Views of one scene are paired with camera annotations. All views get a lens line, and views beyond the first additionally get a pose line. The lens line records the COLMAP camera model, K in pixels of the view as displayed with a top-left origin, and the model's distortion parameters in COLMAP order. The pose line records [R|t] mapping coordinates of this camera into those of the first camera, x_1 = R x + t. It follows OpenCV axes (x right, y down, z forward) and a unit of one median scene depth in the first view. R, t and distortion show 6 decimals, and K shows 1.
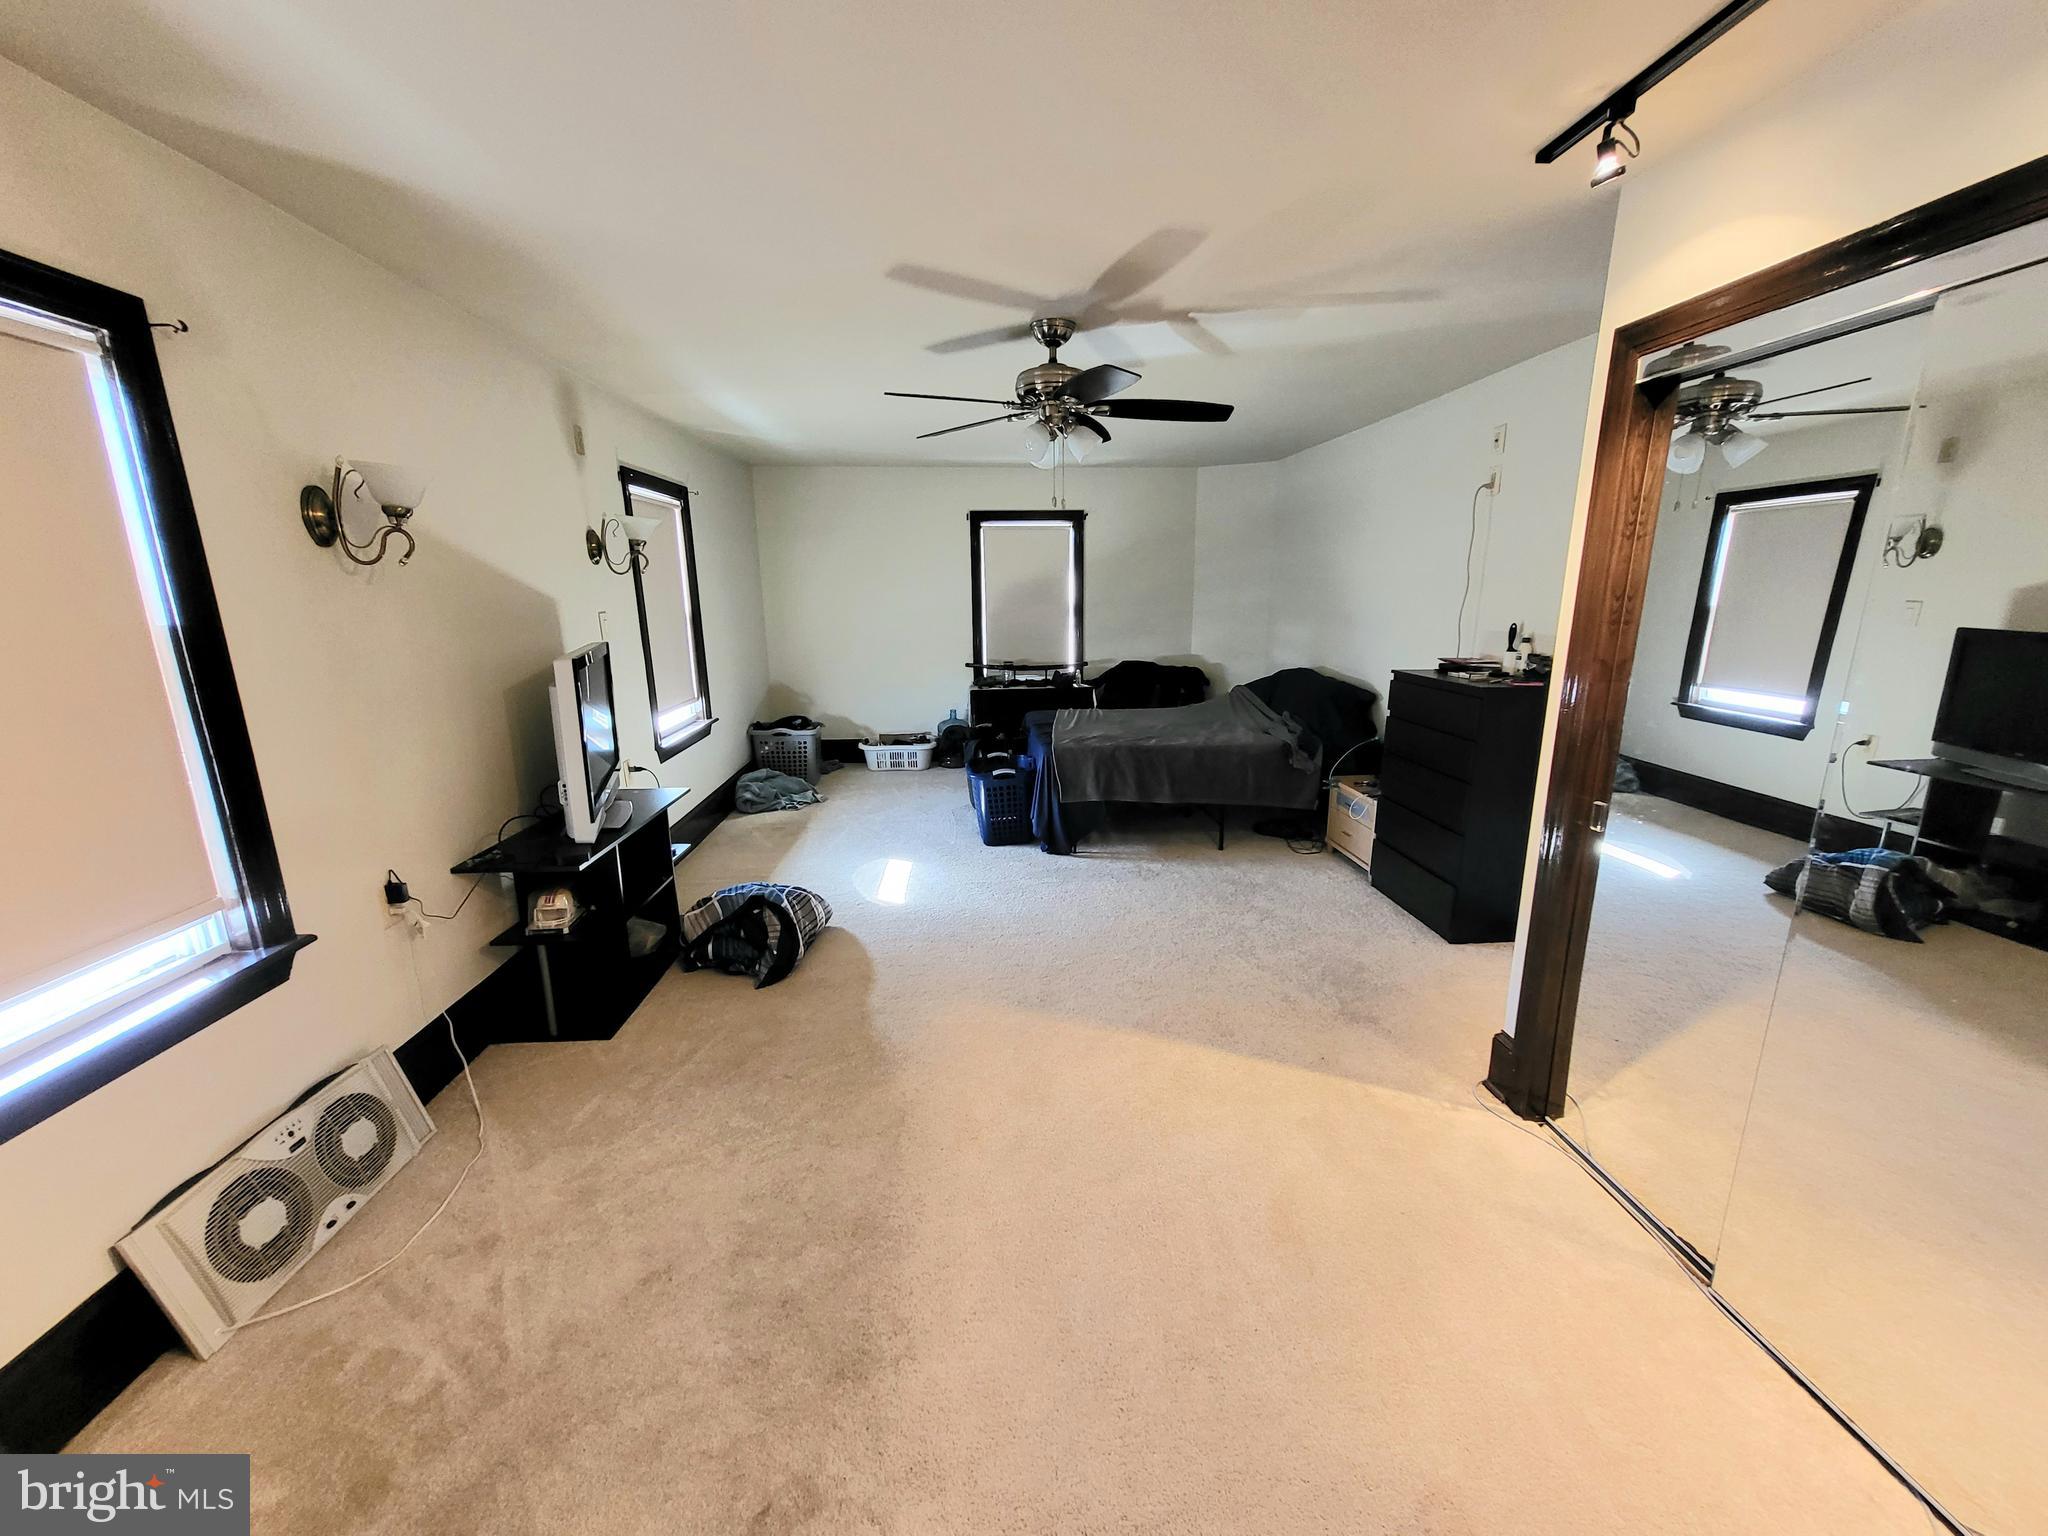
lens RADIAL K [[808.6, 0, 1030.9], [0, 808.6, 781.6], [0, 0, 1]] dist [0.005817, -0.000472]
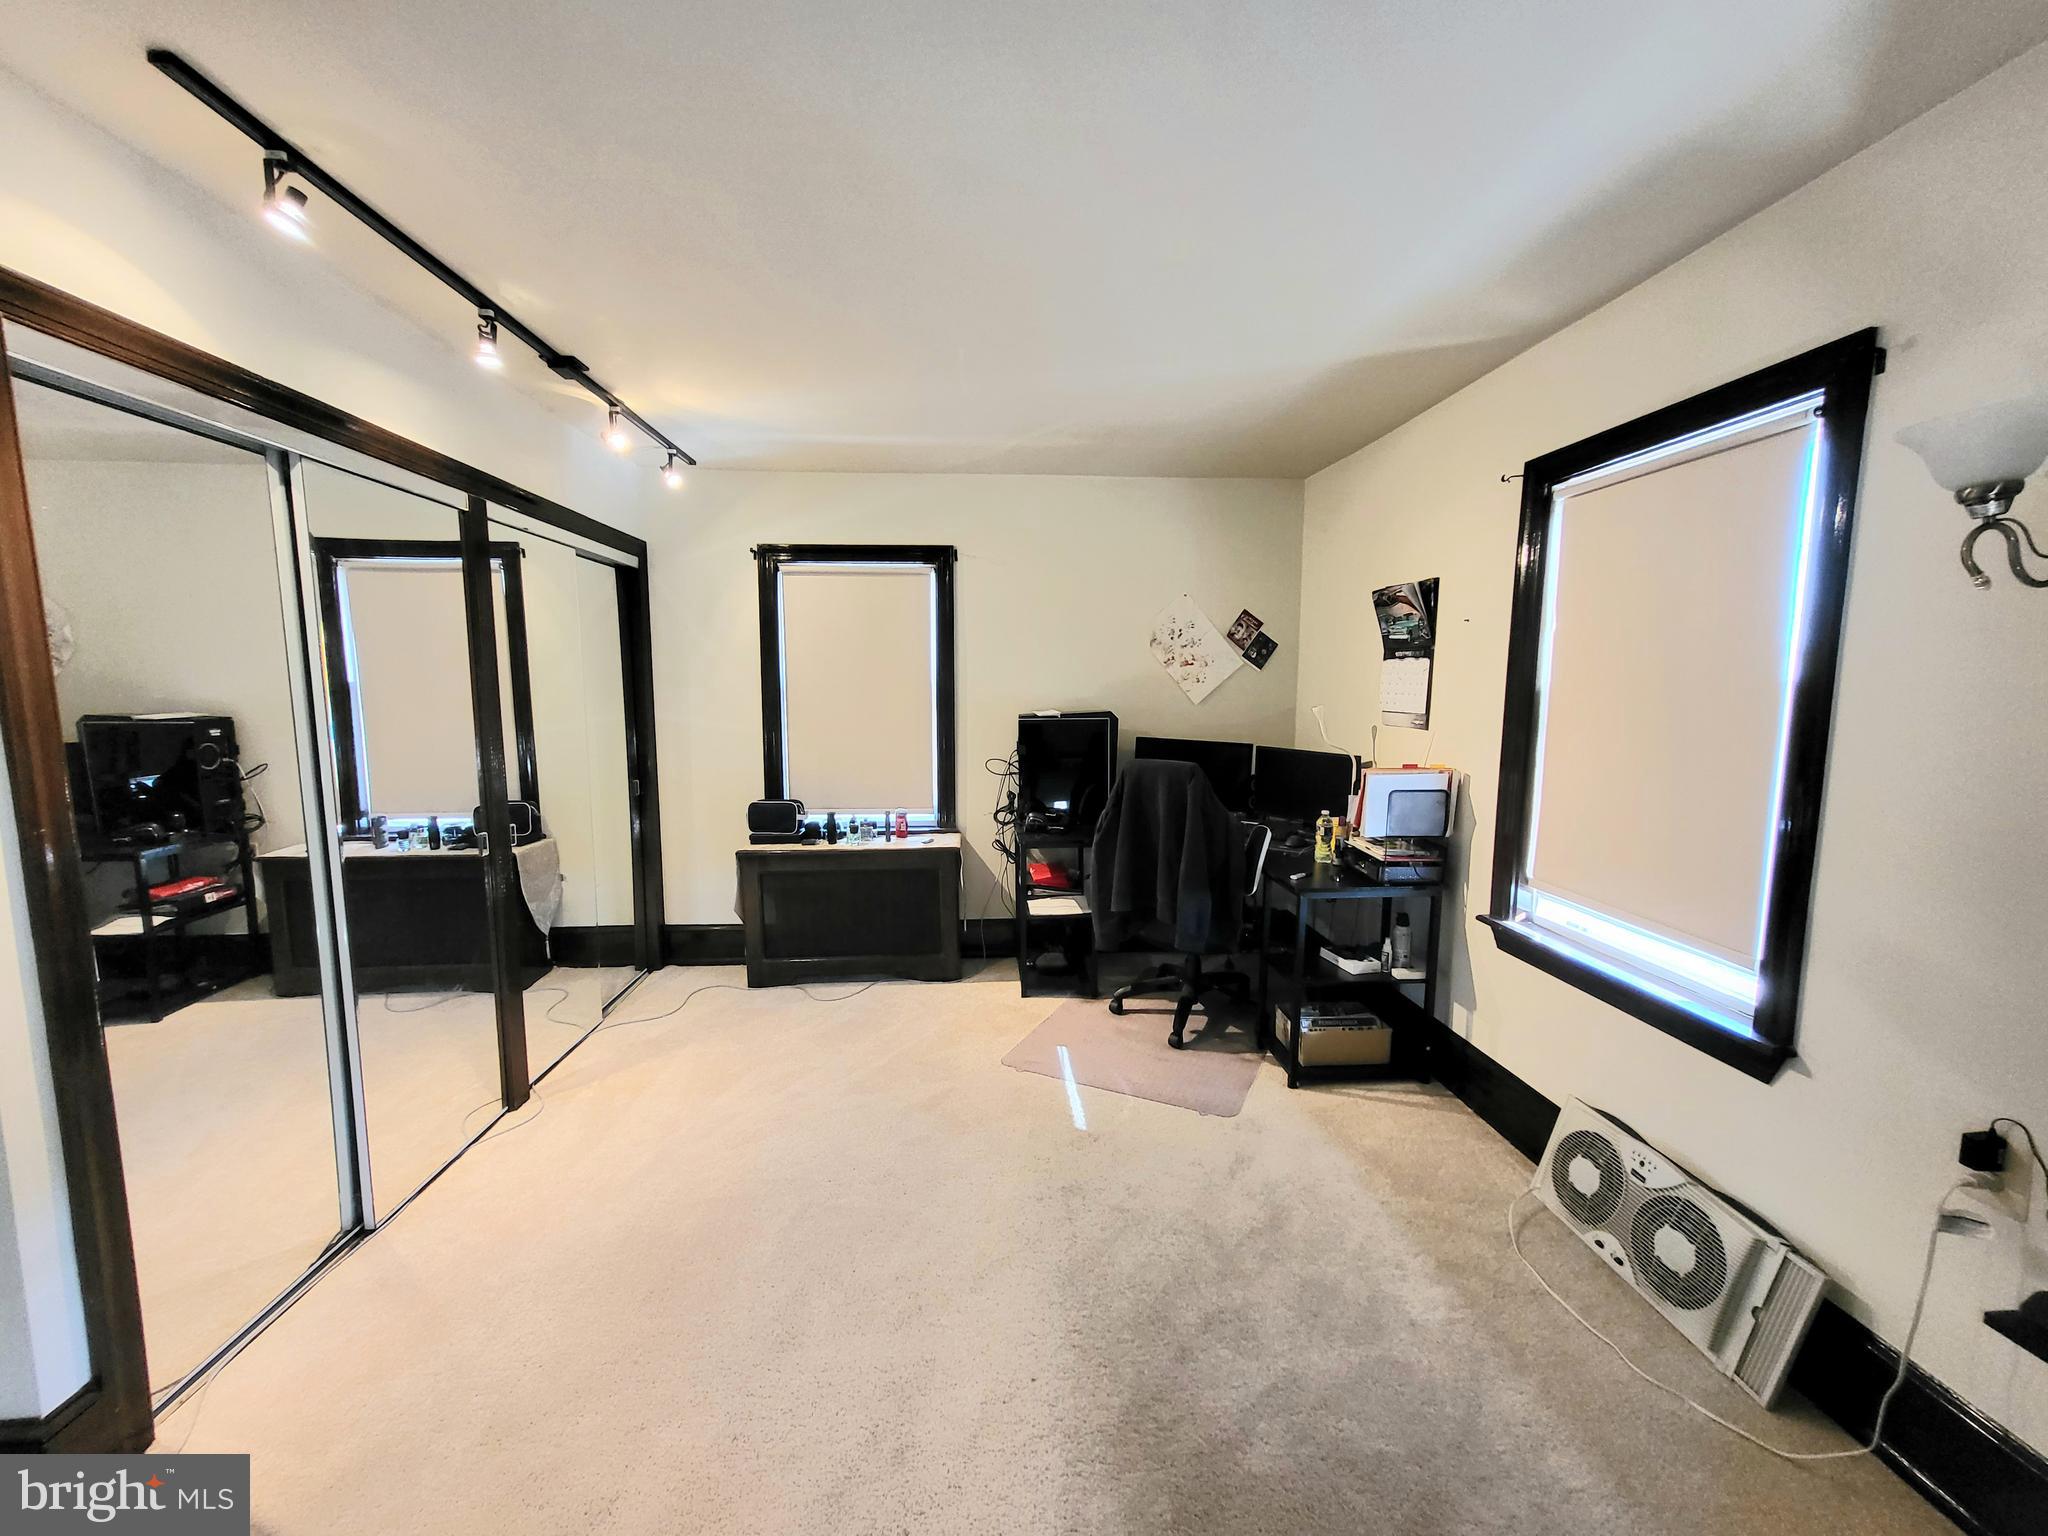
lens RADIAL K [[808.6, 0, 1035.7], [0, 808.6, 772.9], [0, 0, 1]] dist [0.005817, -0.000472]
pose [[-0.999830, 0.006504, -0.017229, -0.121246], [0.000227, 0.939824, 0.341658, -0.383829], [0.018414, 0.341596, -0.939666, 1.766950]]
